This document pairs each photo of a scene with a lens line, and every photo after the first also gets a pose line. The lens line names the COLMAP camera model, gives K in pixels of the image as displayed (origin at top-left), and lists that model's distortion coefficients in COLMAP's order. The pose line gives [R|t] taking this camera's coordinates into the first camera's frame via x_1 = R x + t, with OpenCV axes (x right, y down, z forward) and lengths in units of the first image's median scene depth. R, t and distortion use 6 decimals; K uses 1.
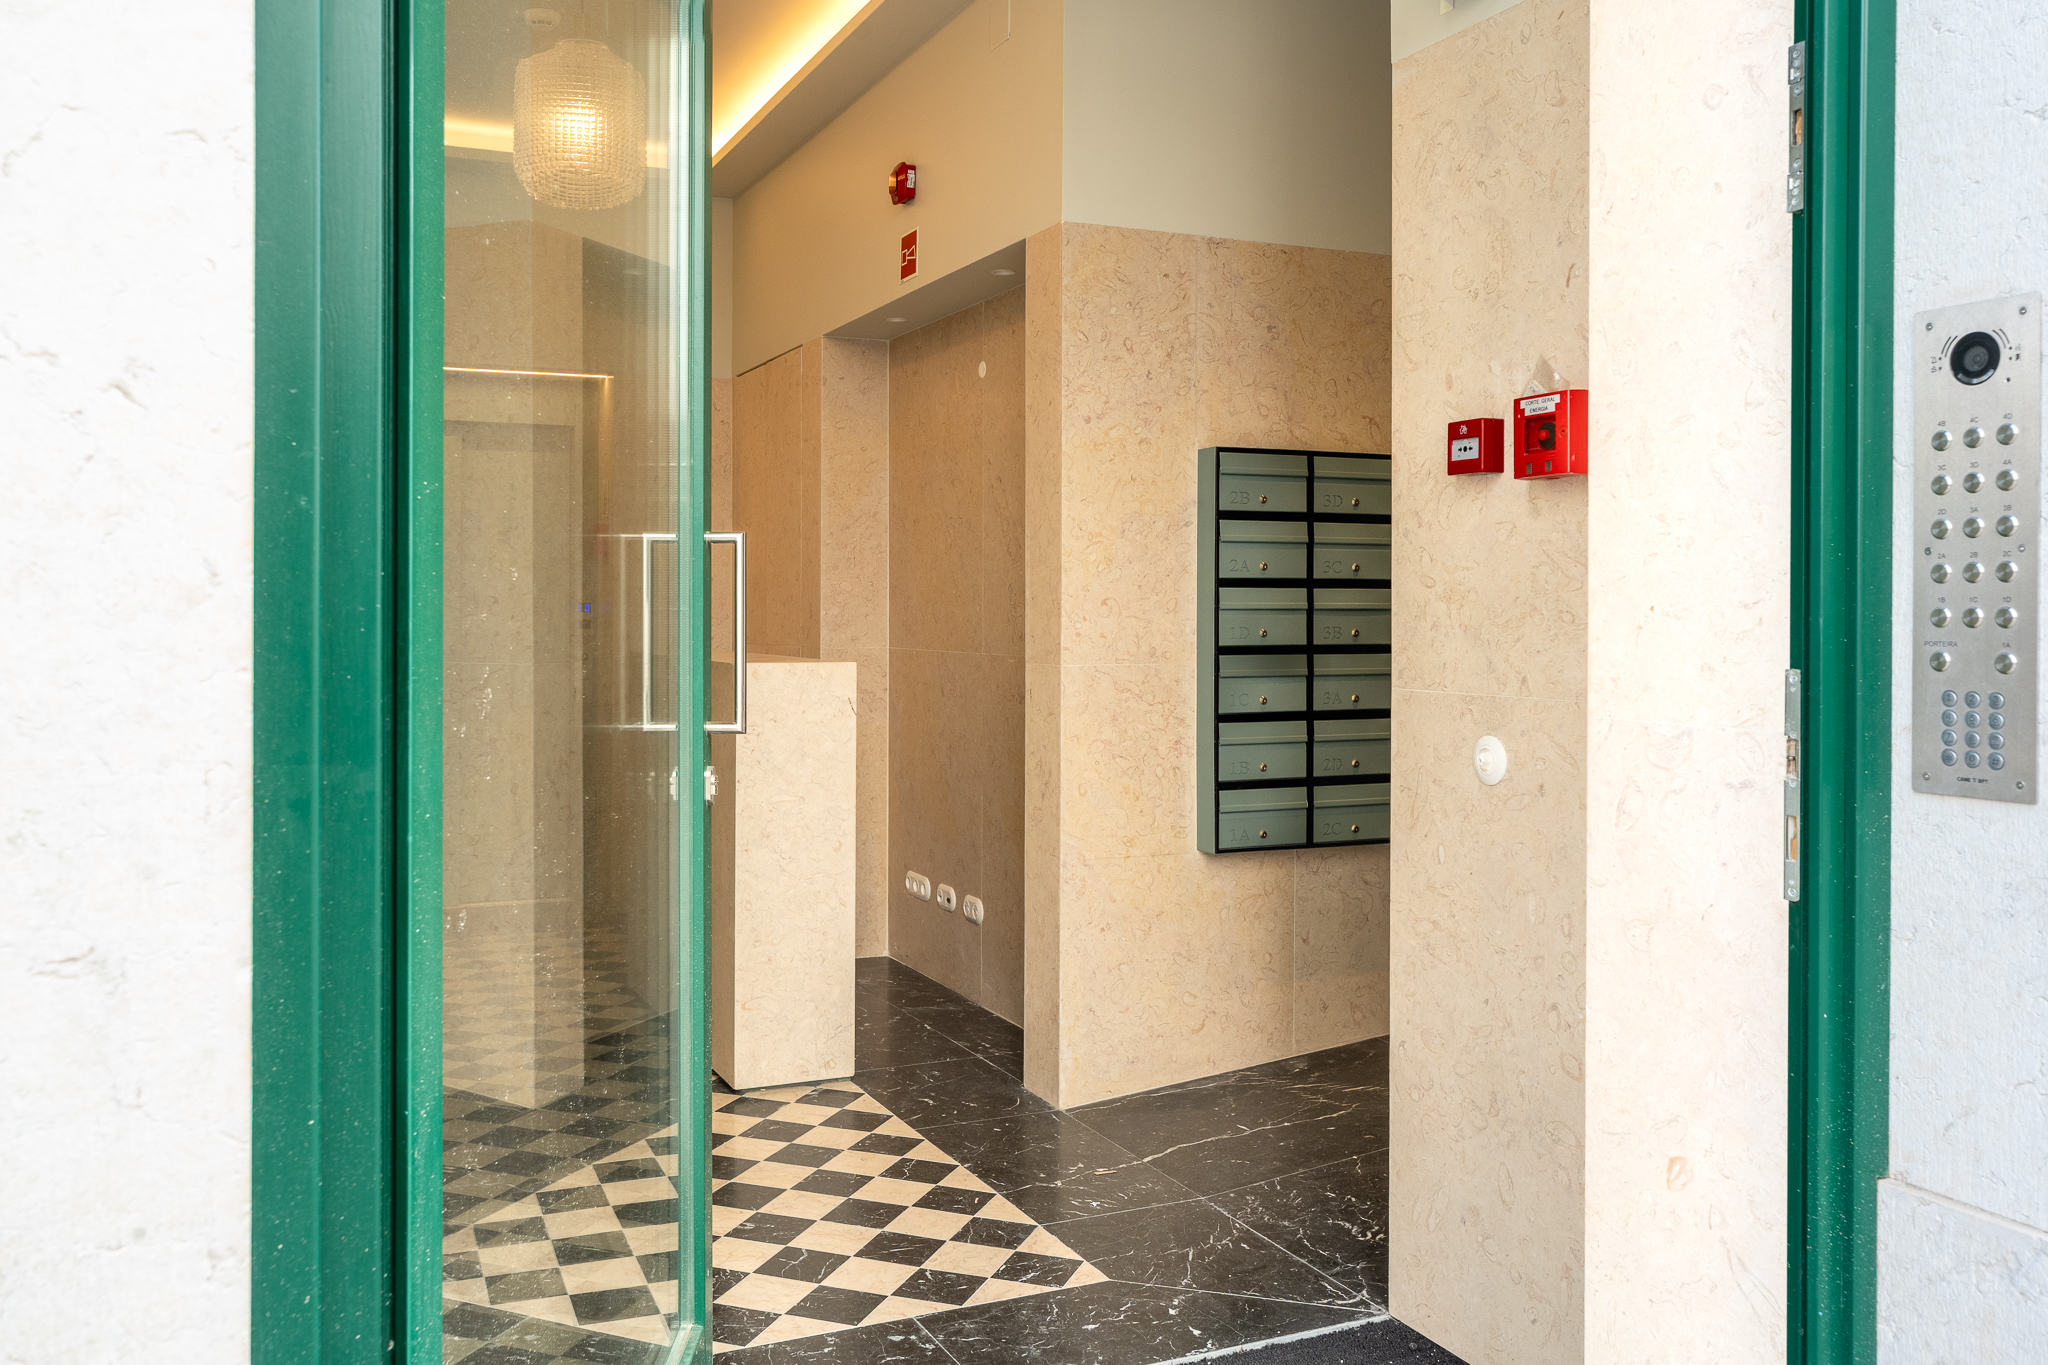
lens RADIAL K [[1680.6, 0, 1024.0], [0, 1680.6, 682.5], [0, 0, 1]] dist [0.006943, 0.000558]
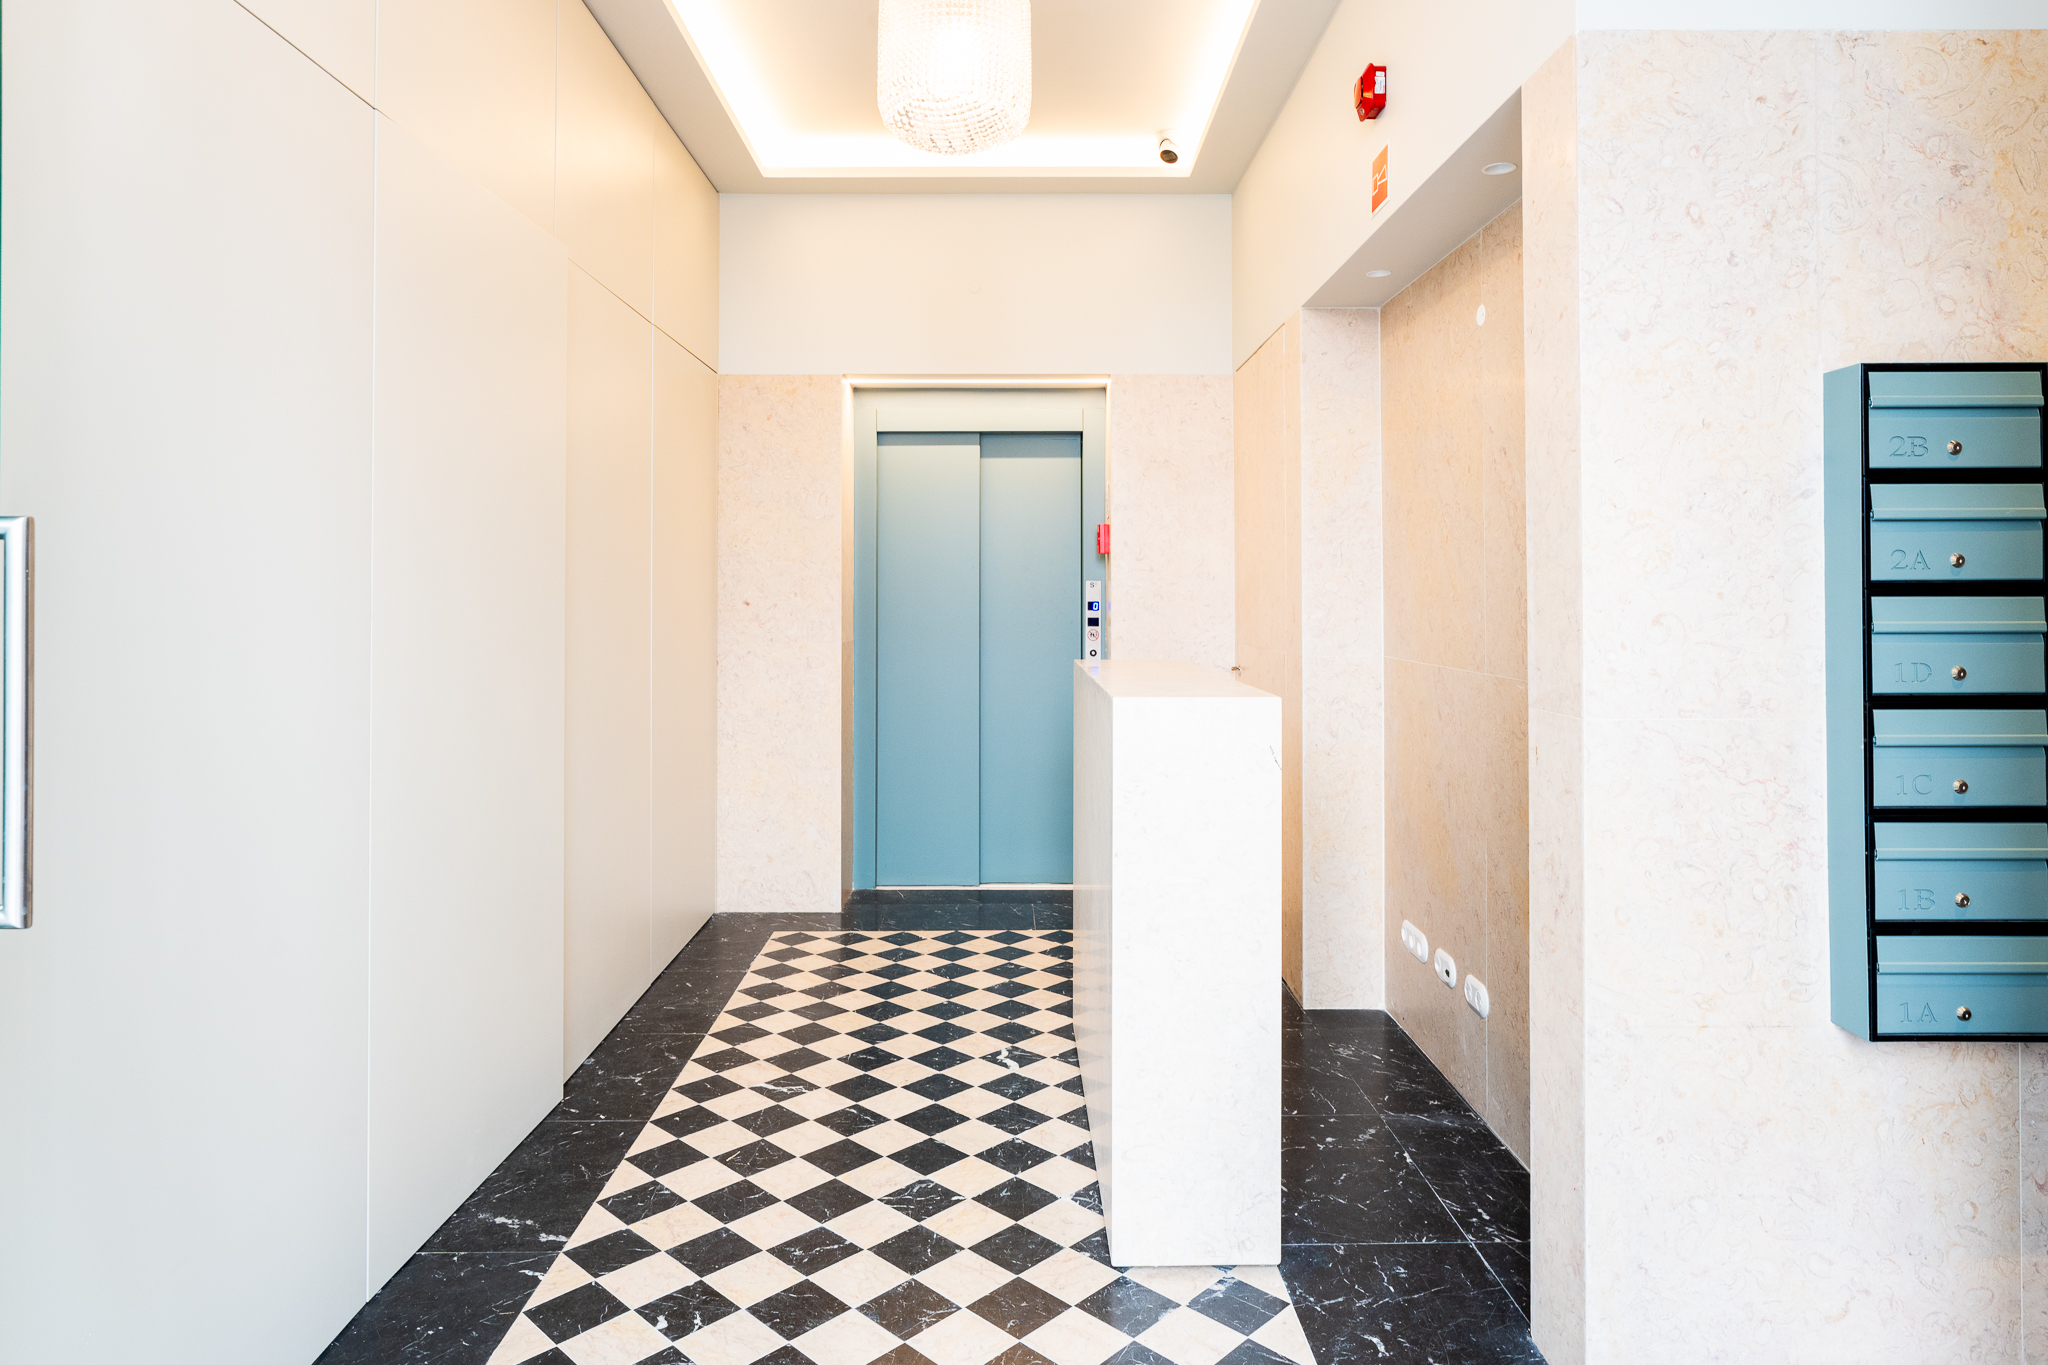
lens RADIAL K [[1247.5, 0, 1021.7], [0, 1247.5, 576.4], [0, 0, 1]] dist [-0.007521, 0.004485]
pose [[0.911162, -0.008327, -0.411964, 0.022295], [-0.014961, 0.998468, -0.053272, -0.034541], [0.411777, 0.054703, 0.909641, 0.458779]]
